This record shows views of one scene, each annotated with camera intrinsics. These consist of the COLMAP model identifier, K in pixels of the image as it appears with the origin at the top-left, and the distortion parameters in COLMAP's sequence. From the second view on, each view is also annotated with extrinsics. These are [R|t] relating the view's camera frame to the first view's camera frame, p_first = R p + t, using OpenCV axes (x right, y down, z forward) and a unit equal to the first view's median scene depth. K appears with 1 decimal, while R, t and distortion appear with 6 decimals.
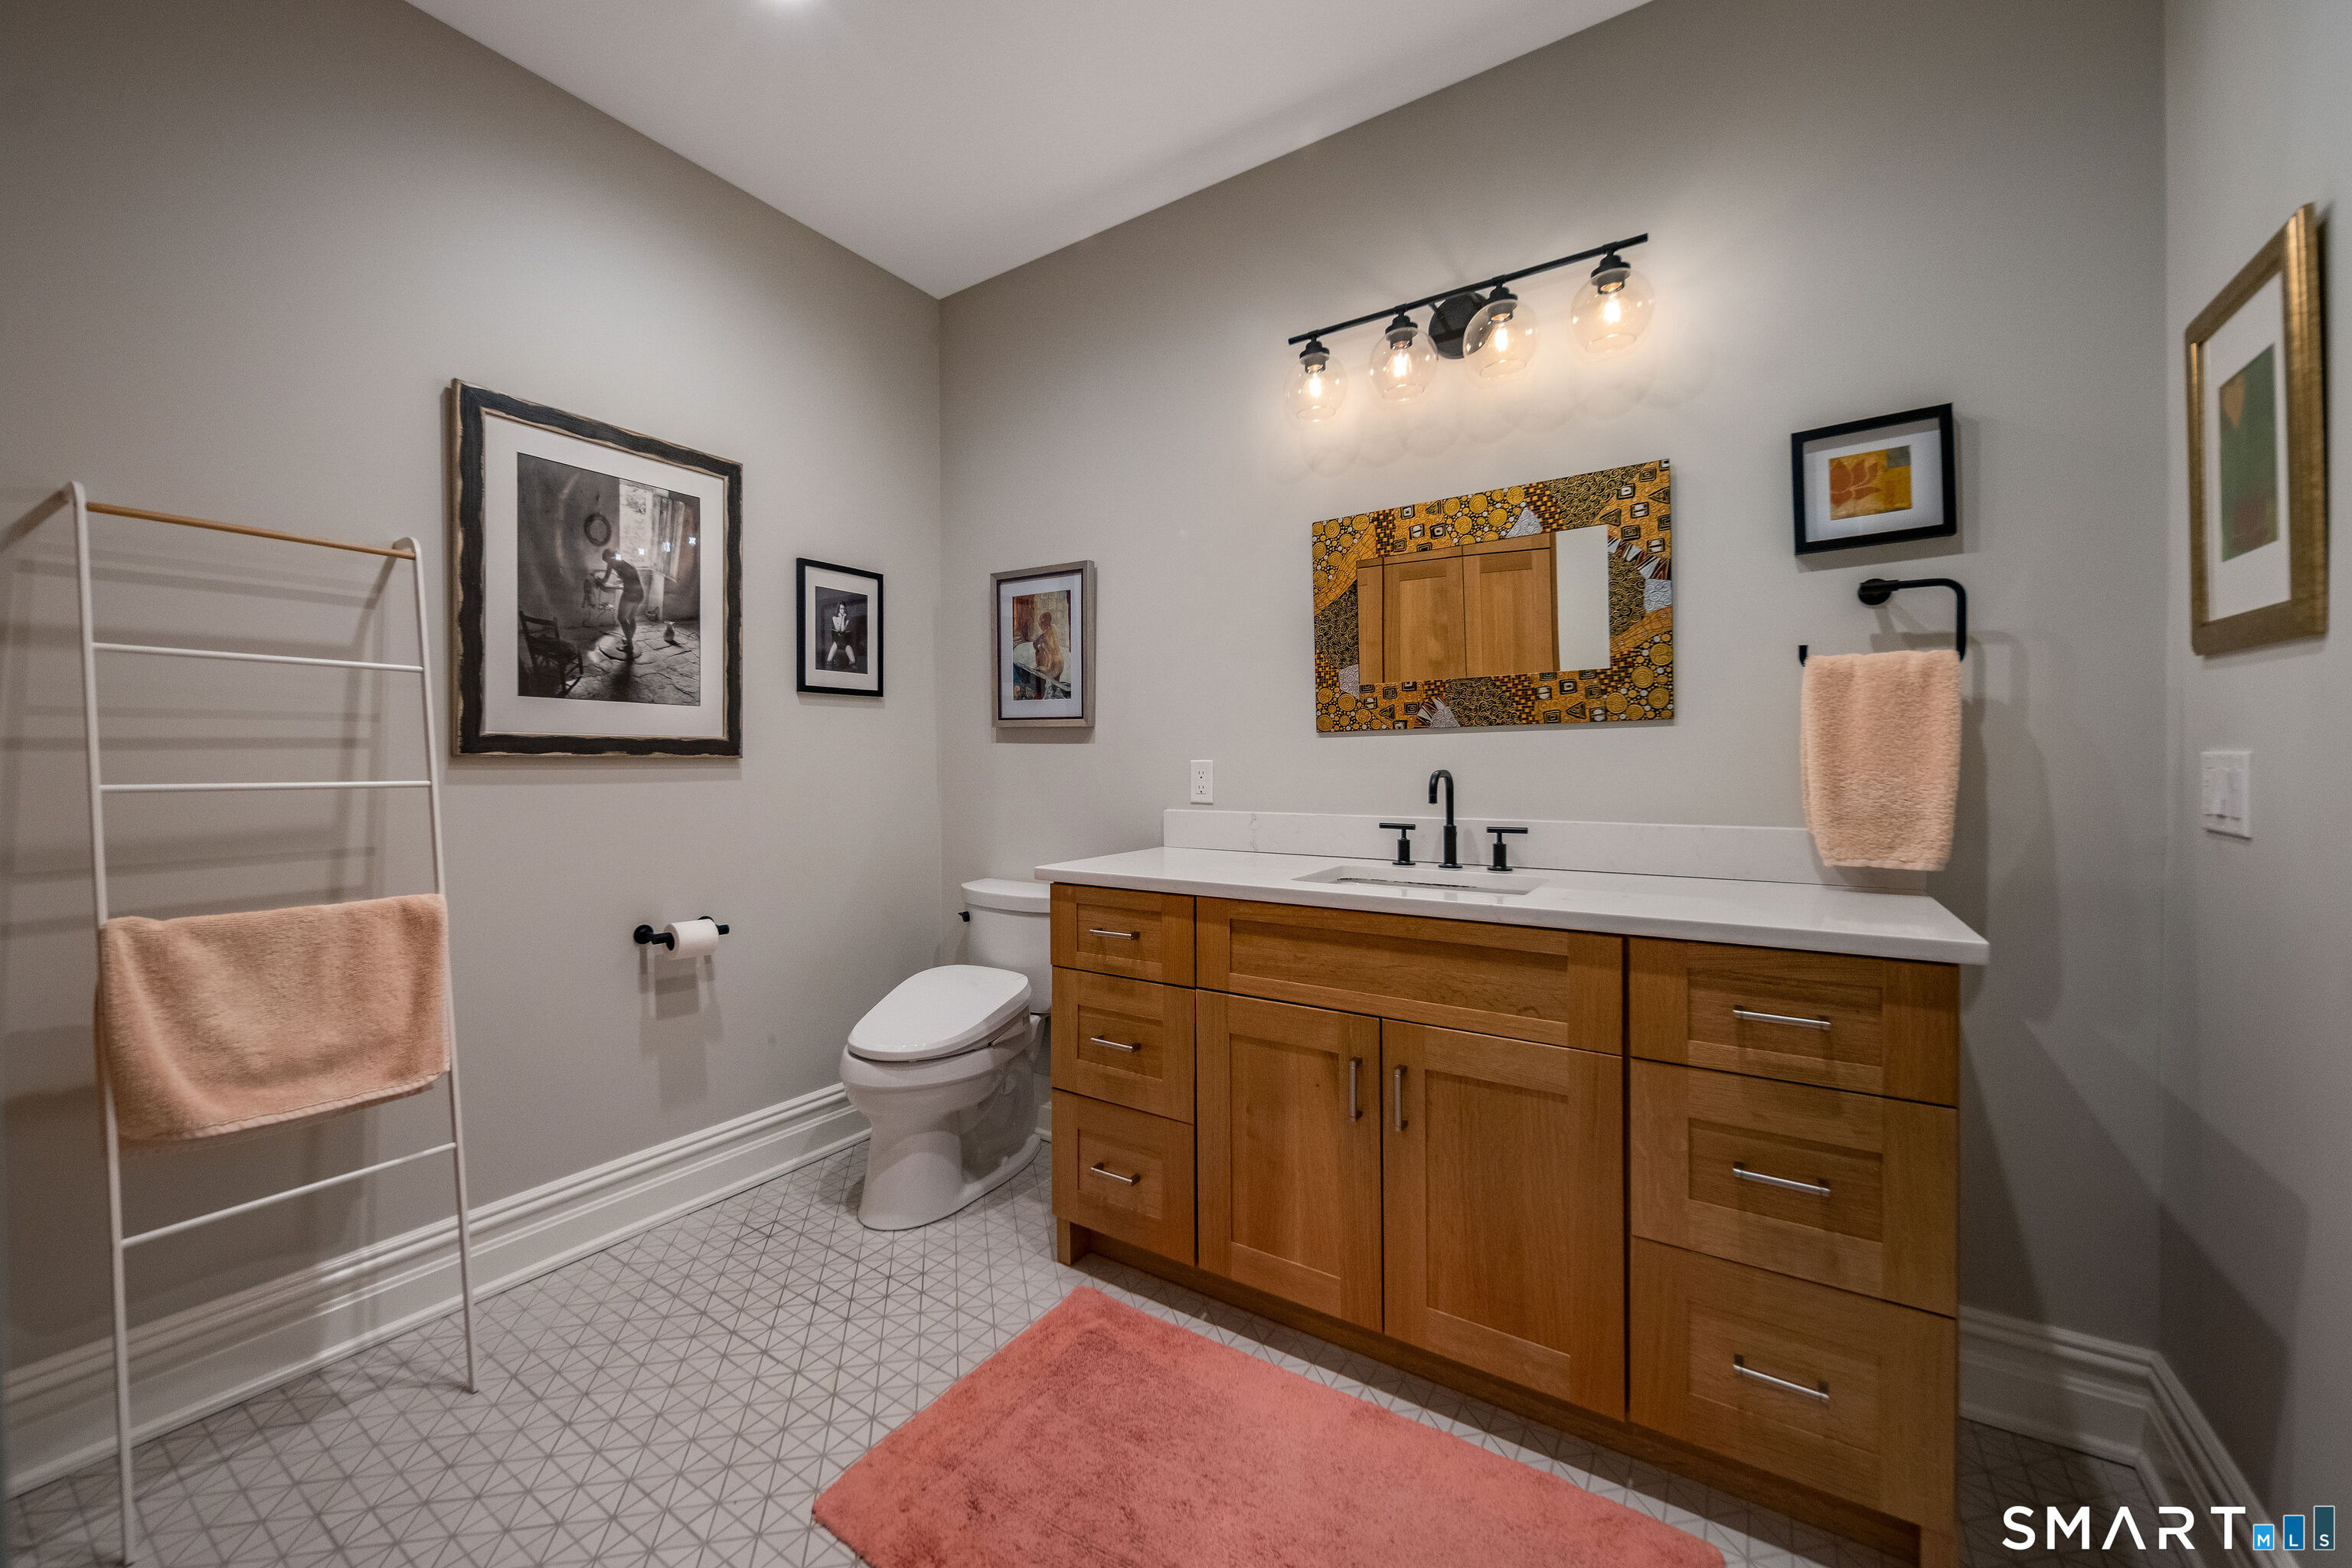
lens RADIAL K [[914.6, 0, 1097.1], [0, 914.6, 778.4], [0, 0, 1]] dist [0.000610, -0.000202]
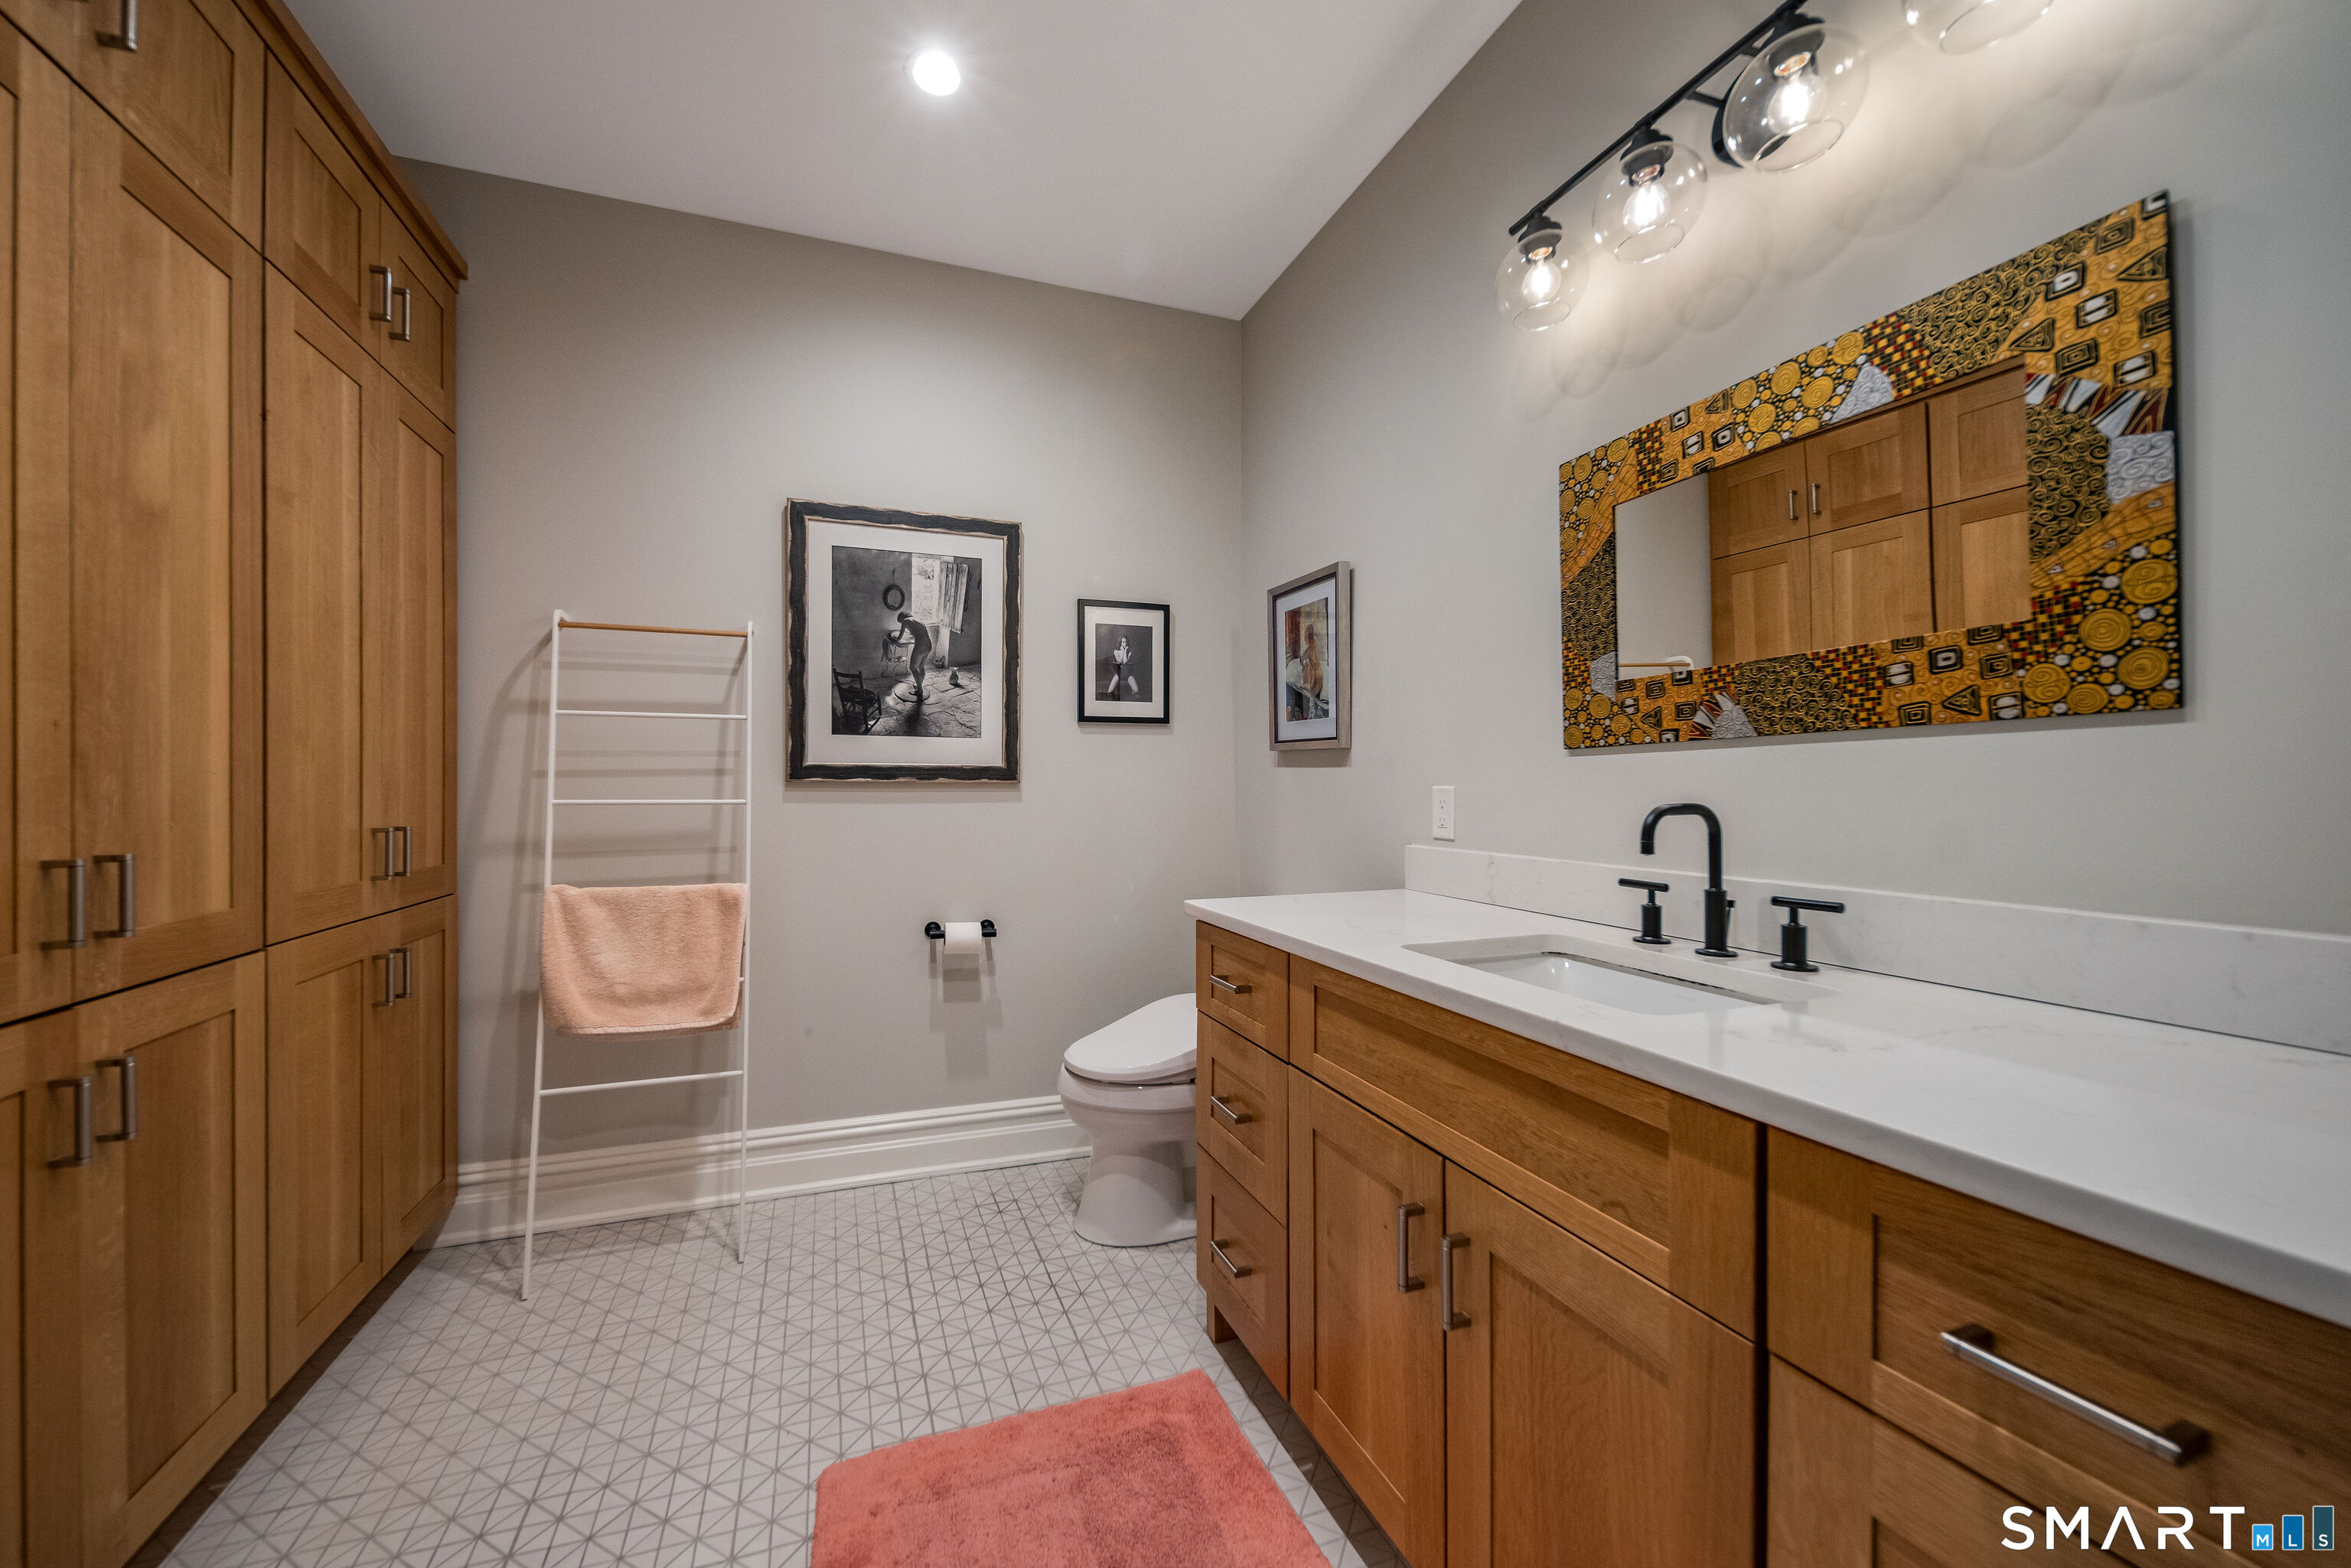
lens RADIAL K [[849.9, 0, 1113.5], [0, 849.9, 799.3], [0, 0, 1]] dist [0.007036, -0.005356]
pose [[0.810685, 0.012889, -0.585341, 0.391706], [-0.013803, 0.999901, 0.002901, -0.008127], [0.585320, 0.005728, 0.810782, 0.262492]]
